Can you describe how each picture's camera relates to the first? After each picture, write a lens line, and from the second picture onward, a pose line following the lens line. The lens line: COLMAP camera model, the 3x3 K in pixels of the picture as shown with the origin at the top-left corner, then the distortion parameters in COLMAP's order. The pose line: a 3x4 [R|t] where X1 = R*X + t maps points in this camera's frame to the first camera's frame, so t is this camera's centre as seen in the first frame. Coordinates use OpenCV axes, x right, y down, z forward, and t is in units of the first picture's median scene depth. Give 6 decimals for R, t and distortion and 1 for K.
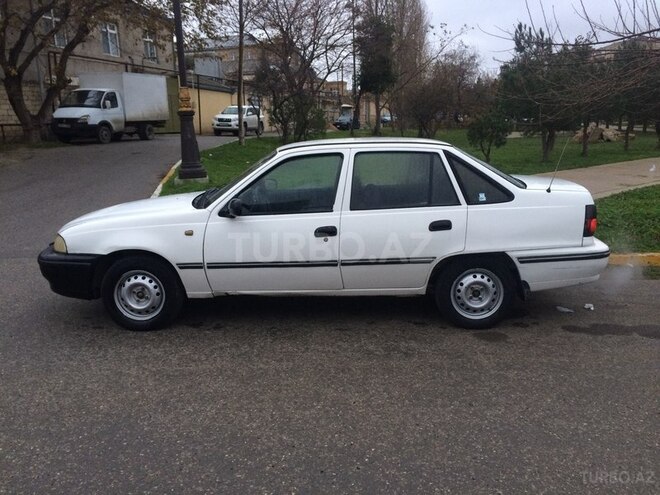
lens RADIAL K [[556.8, 0, 330.0], [0, 556.8, 247.5], [0, 0, 1]] dist [0.073126, -0.100959]
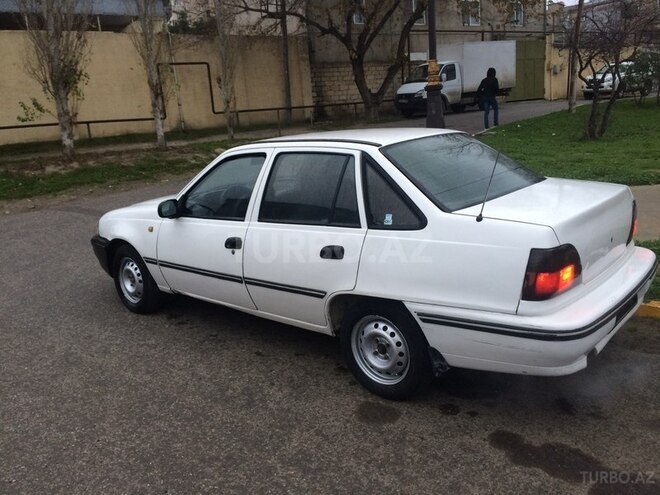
lens RADIAL K [[556.8, 0, 330.0], [0, 556.8, 247.5], [0, 0, 1]] dist [0.073126, -0.100959]
pose [[0.774155, 0.118188, -0.621865, 0.649368], [-0.081071, 0.992837, 0.087768, -0.109221], [0.627783, -0.017531, 0.778191, 0.393801]]
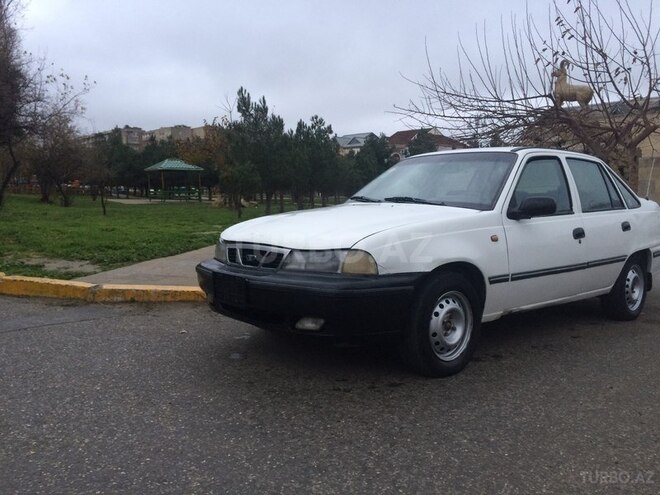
lens RADIAL K [[556.8, 0, 330.0], [0, 556.8, 247.5], [0, 0, 1]] dist [0.073126, -0.100959]
pose [[0.739165, -0.028710, 0.672912, -0.965182], [0.125951, 0.987359, -0.096225, 0.034814], [-0.661643, 0.155880, 0.733437, 0.556703]]
